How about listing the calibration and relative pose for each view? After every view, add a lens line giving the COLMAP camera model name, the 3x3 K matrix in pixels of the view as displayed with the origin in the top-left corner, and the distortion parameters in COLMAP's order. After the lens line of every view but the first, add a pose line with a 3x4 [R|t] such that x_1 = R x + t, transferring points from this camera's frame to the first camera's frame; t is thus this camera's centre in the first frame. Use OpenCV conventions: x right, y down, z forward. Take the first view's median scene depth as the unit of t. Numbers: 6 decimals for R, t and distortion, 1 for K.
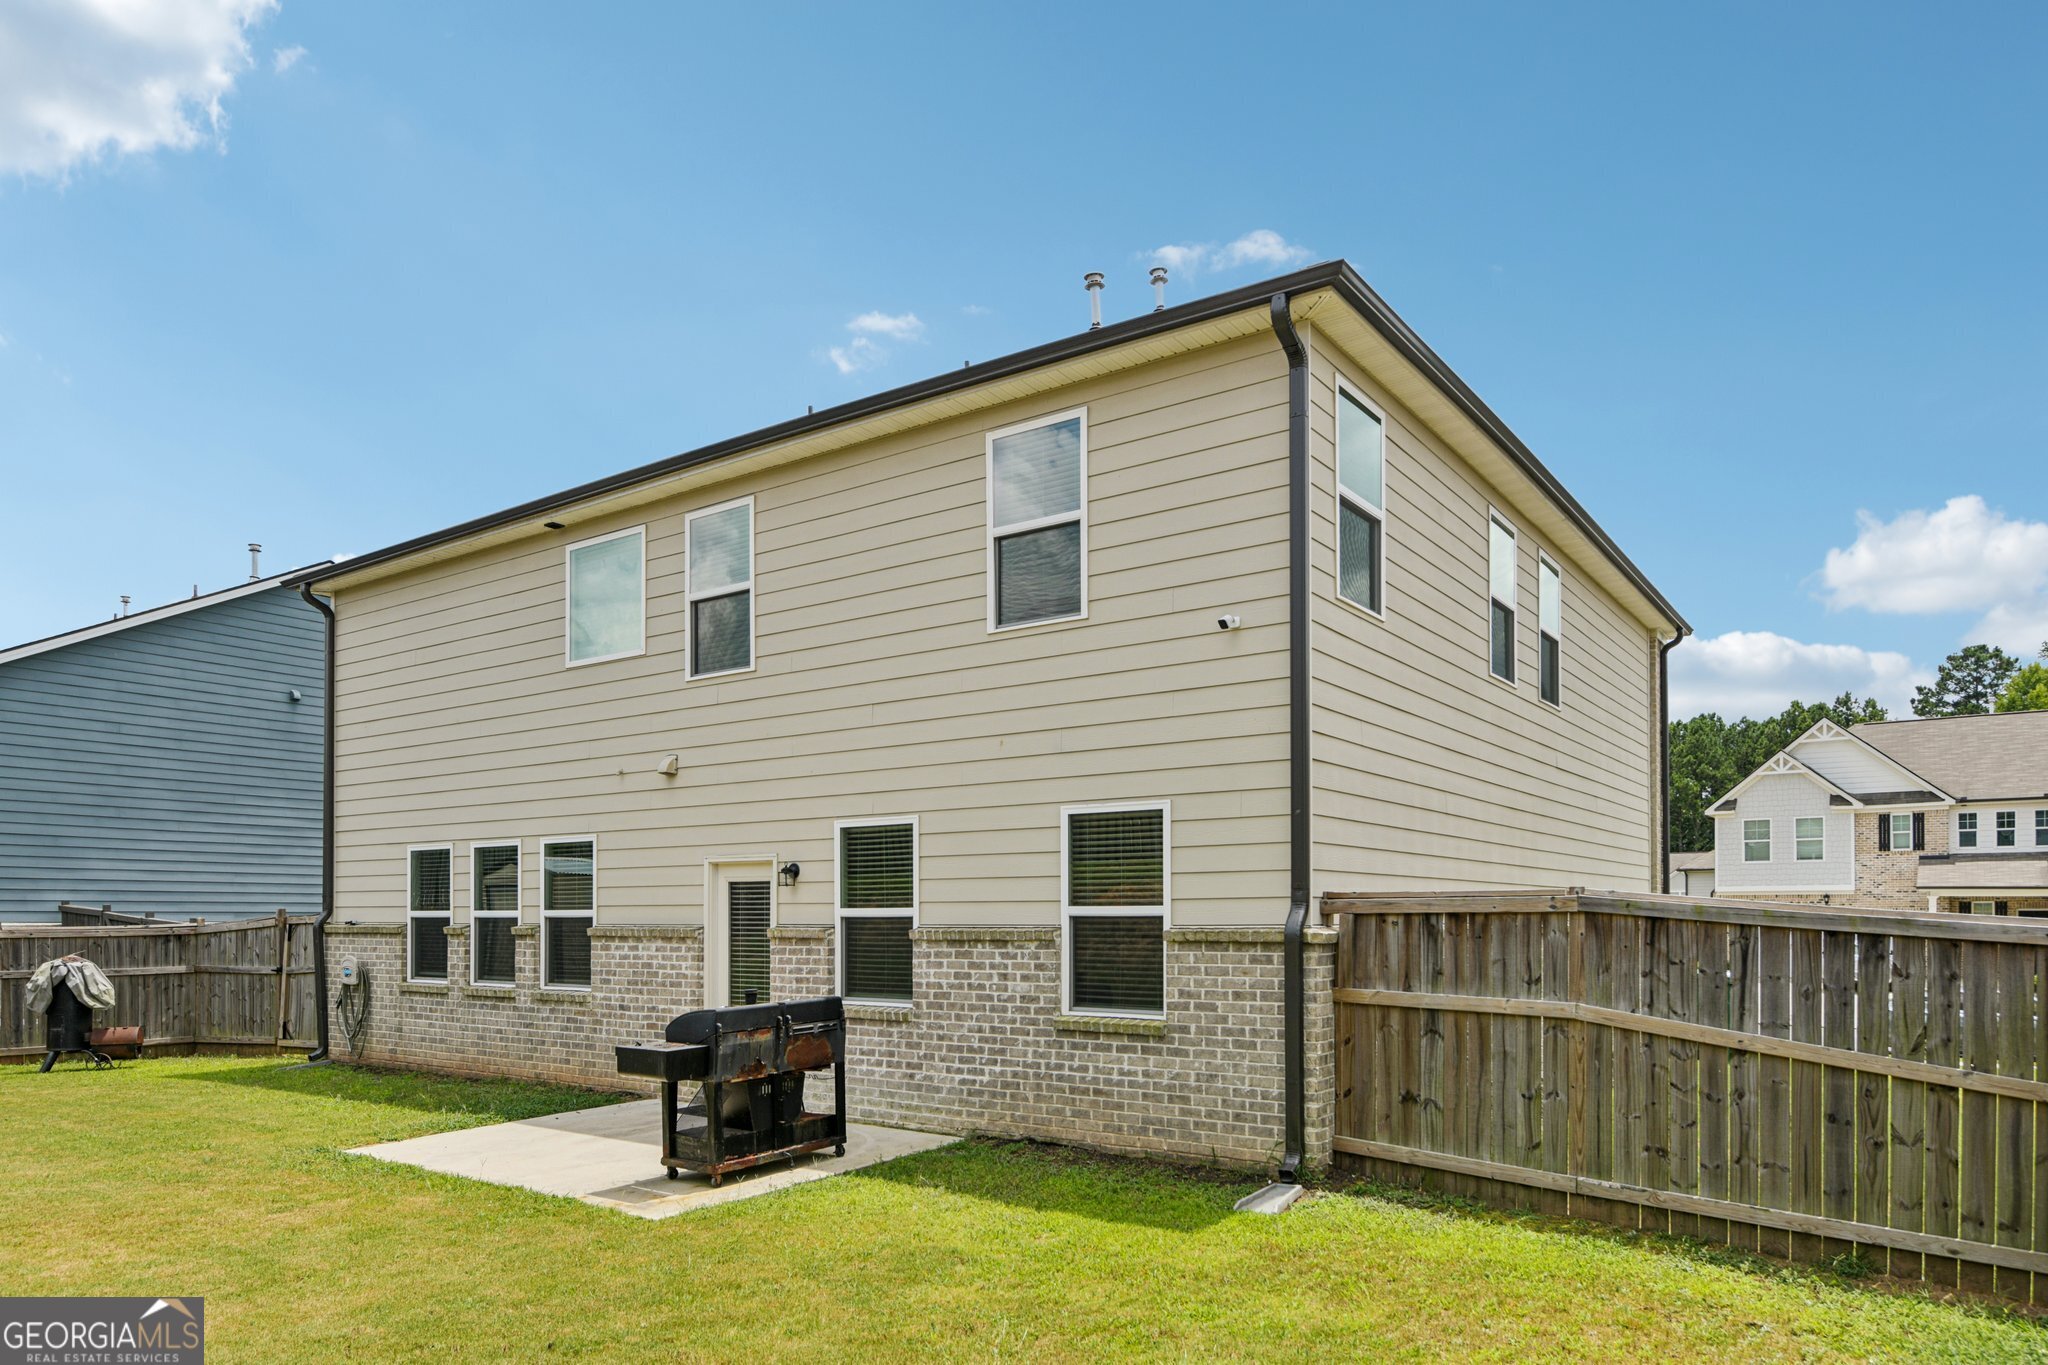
lens RADIAL K [[1366.7, 0, 1024.0], [0, 1366.7, 861.4], [0, 0, 1]] dist [0.021049, -0.000504]
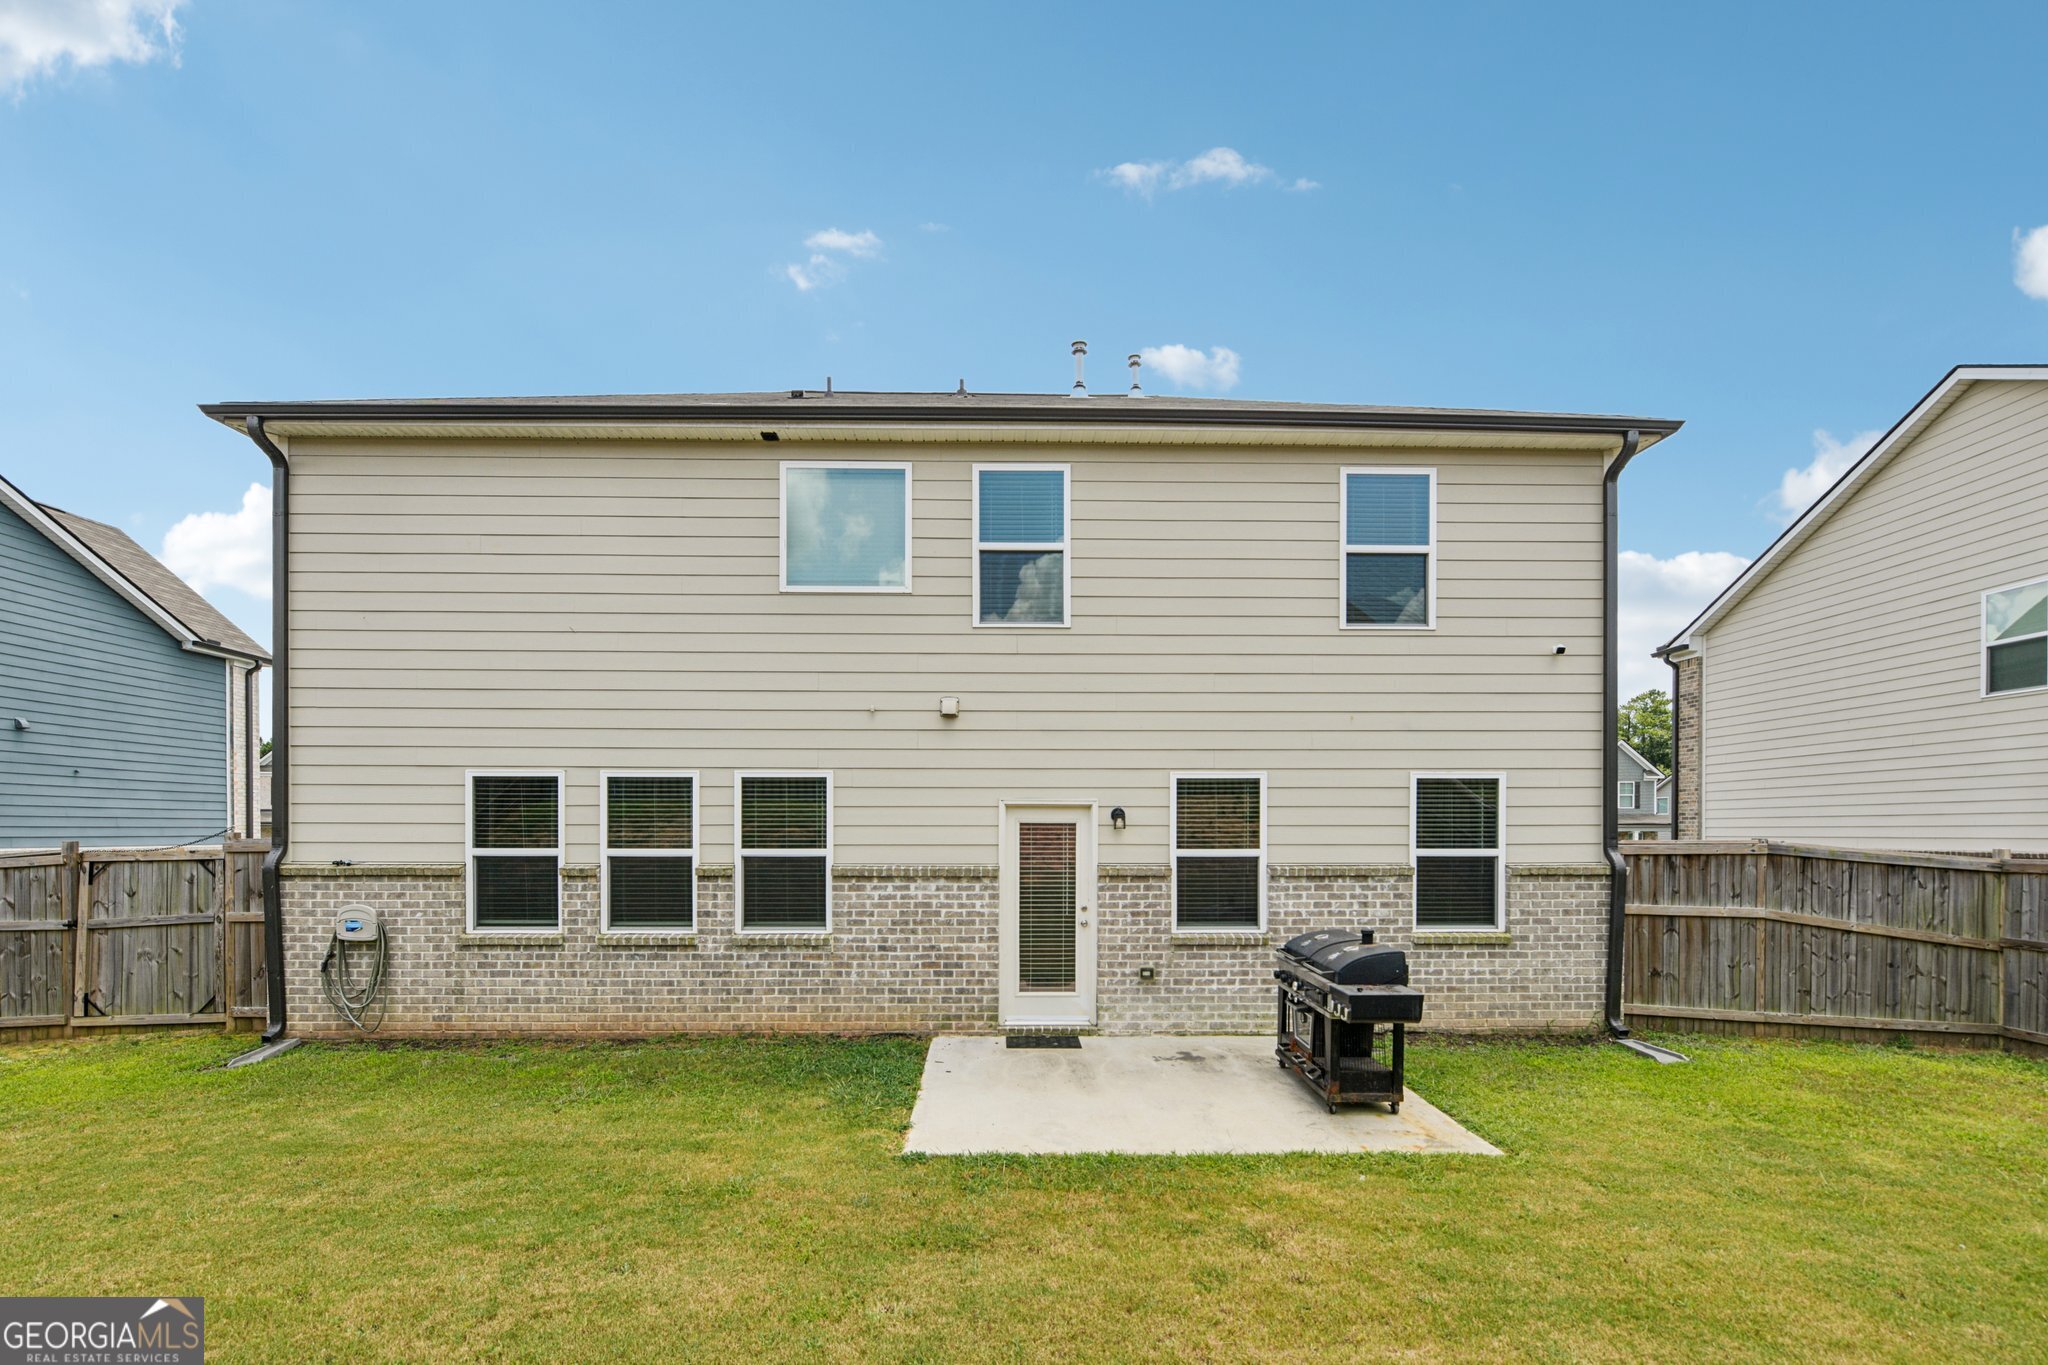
lens RADIAL K [[869.2, 0, 1020.0], [0, 869.2, 843.4], [0, 0, 1]] dist [-0.003257, -0.000861]
pose [[0.789425, 0.010807, 0.613751, -0.716343], [-0.026116, 0.999531, 0.015991, 0.022370], [-0.613291, -0.028652, 0.789337, 0.536571]]
